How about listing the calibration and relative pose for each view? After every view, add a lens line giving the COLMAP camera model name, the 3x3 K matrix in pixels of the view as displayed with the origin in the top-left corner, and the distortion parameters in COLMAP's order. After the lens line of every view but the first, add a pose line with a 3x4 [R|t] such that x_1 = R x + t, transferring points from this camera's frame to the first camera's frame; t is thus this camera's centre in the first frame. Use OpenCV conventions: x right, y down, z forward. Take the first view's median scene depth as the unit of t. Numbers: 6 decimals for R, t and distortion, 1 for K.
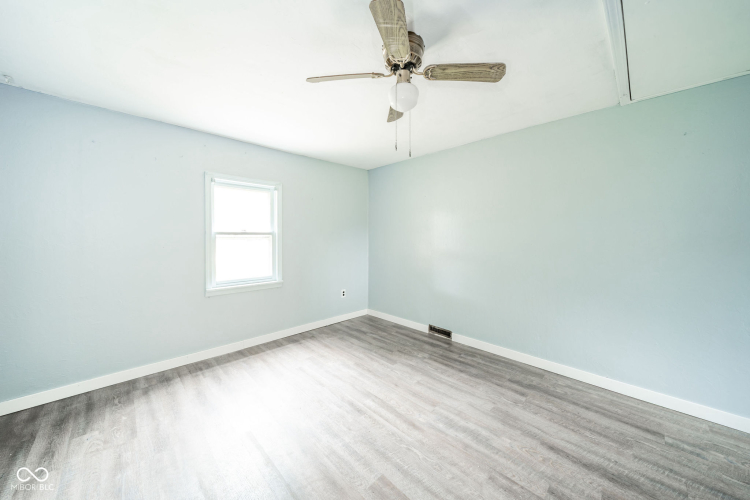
lens RADIAL K [[265.1, 0, 379.2], [0, 265.1, 242.8], [0, 0, 1]] dist [0.000304, -0.000051]
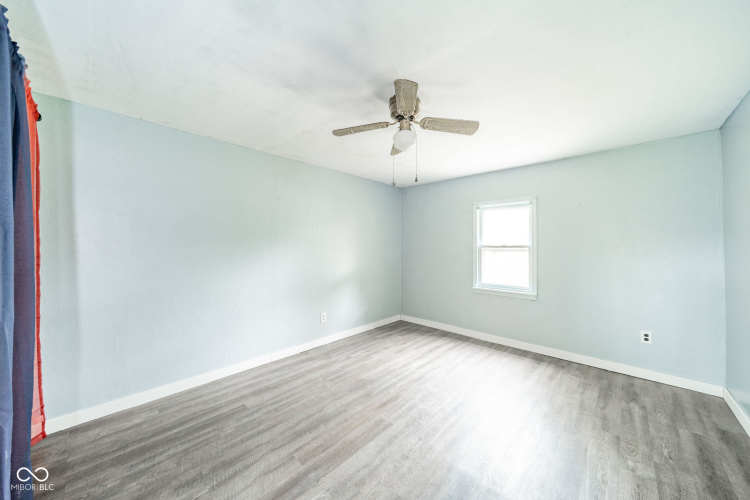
lens RADIAL K [[265.1, 0, 379.2], [0, 265.1, 242.8], [0, 0, 1]] dist [0.000304, -0.000051]
pose [[0.042994, -0.016019, -0.998947, 0.729618], [-0.031250, 0.999361, -0.017370, -0.015528], [0.998586, 0.031964, 0.042466, 0.445142]]
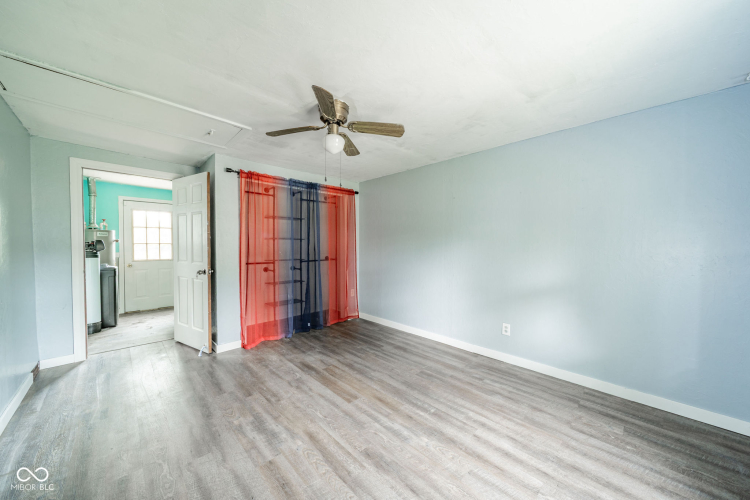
lens RADIAL K [[258.6, 0, 375.0], [0, 258.6, 250.0], [0, 0, 1]] dist [-0.000190, -0.000030]
pose [[-0.999983, -0.005529, 0.001617, -0.068565], [-0.005443, 0.998796, 0.048750, -0.029699], [-0.001885, 0.048740, -0.998810, 1.271808]]
